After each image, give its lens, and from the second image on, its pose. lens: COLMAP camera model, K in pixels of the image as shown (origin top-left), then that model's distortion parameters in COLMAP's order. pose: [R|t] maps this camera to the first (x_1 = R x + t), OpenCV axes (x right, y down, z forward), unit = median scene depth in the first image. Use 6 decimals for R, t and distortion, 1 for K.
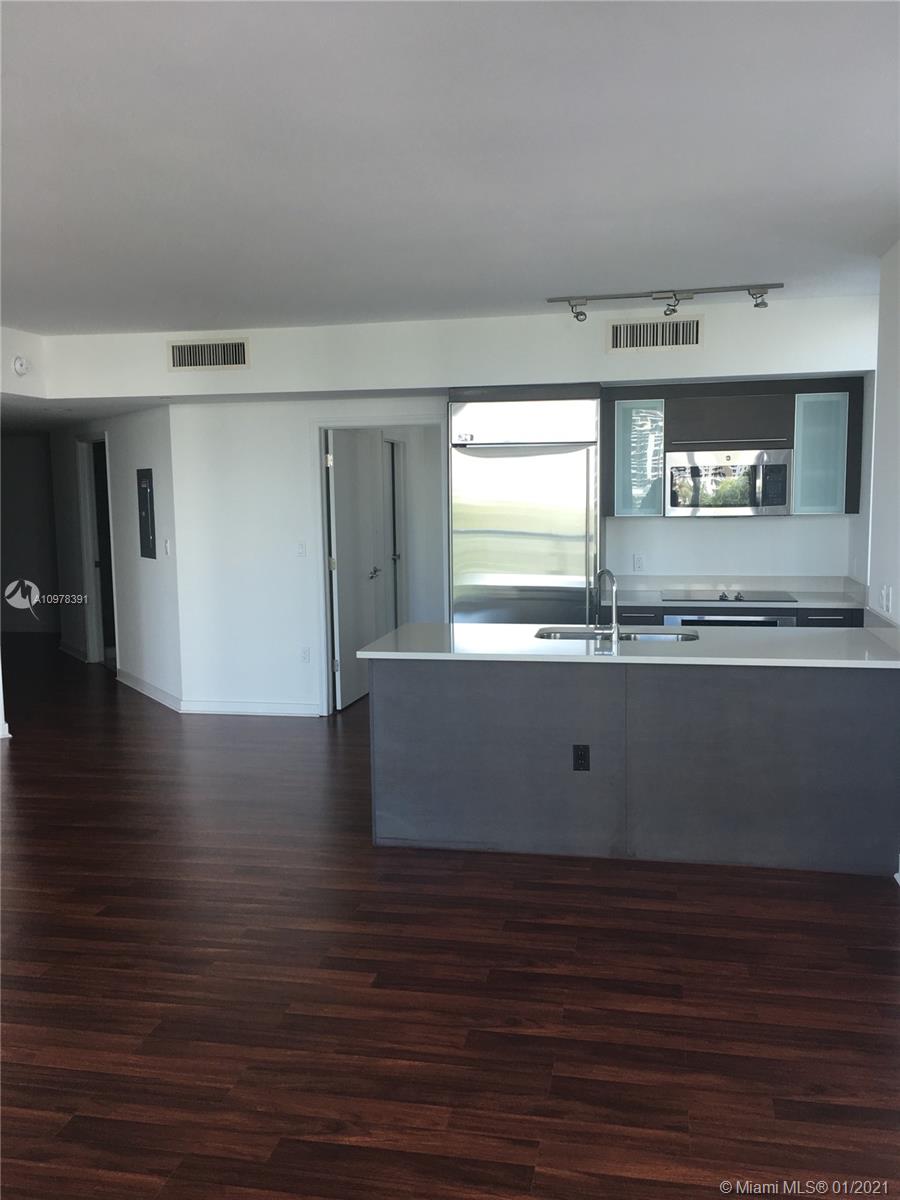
lens RADIAL K [[1025.3, 0, 450.0], [0, 1025.3, 600.0], [0, 0, 1]] dist [0.086303, -0.098646]
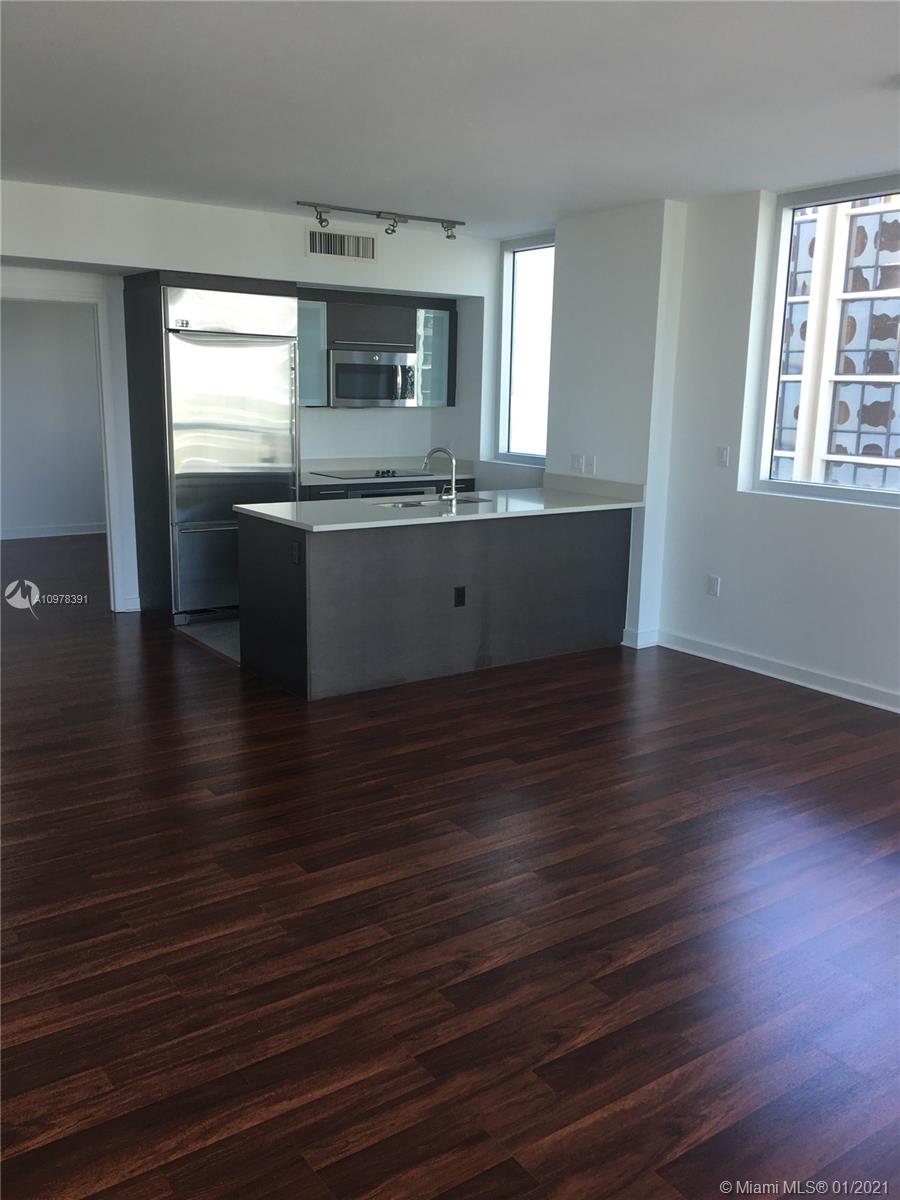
lens RADIAL K [[1025.3, 0, 450.0], [0, 1025.3, 600.0], [0, 0, 1]] dist [0.086303, -0.098646]
pose [[0.683821, -0.123432, 0.719133, -0.665707], [0.052101, 0.991332, 0.120610, 0.003175], [-0.727787, -0.045008, 0.684325, 0.115043]]
